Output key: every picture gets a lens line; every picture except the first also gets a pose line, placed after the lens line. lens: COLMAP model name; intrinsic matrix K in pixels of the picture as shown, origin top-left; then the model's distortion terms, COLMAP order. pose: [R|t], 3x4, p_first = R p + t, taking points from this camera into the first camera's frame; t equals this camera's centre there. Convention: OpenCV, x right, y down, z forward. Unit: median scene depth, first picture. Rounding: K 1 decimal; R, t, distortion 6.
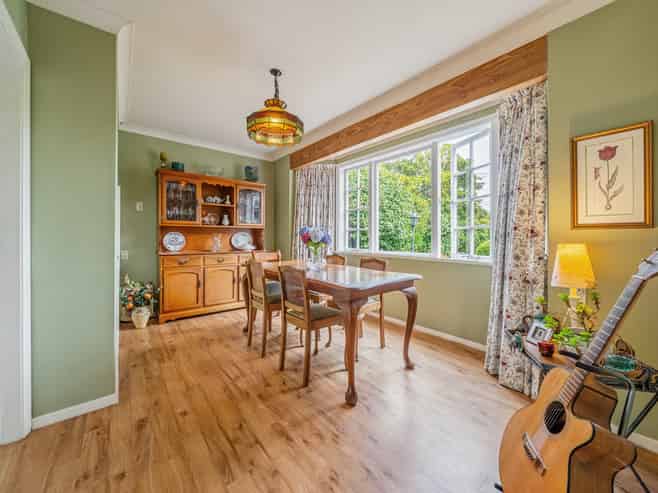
lens RADIAL K [[265.1, 0, 330.2], [0, 265.1, 235.4], [0, 0, 1]] dist [-0.000447, -0.000570]
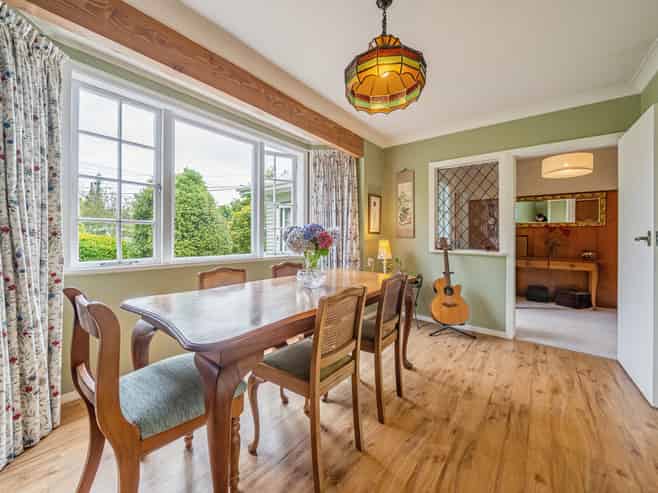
lens RADIAL K [[265.1, 0, 330.2], [0, 265.1, 235.4], [0, 0, 1]] dist [-0.000447, -0.000570]
pose [[-0.225241, 0.000850, 0.974303, -1.203677], [-0.012490, 0.999915, -0.003759, -0.001909], [-0.974223, -0.013015, -0.225211, 1.838295]]
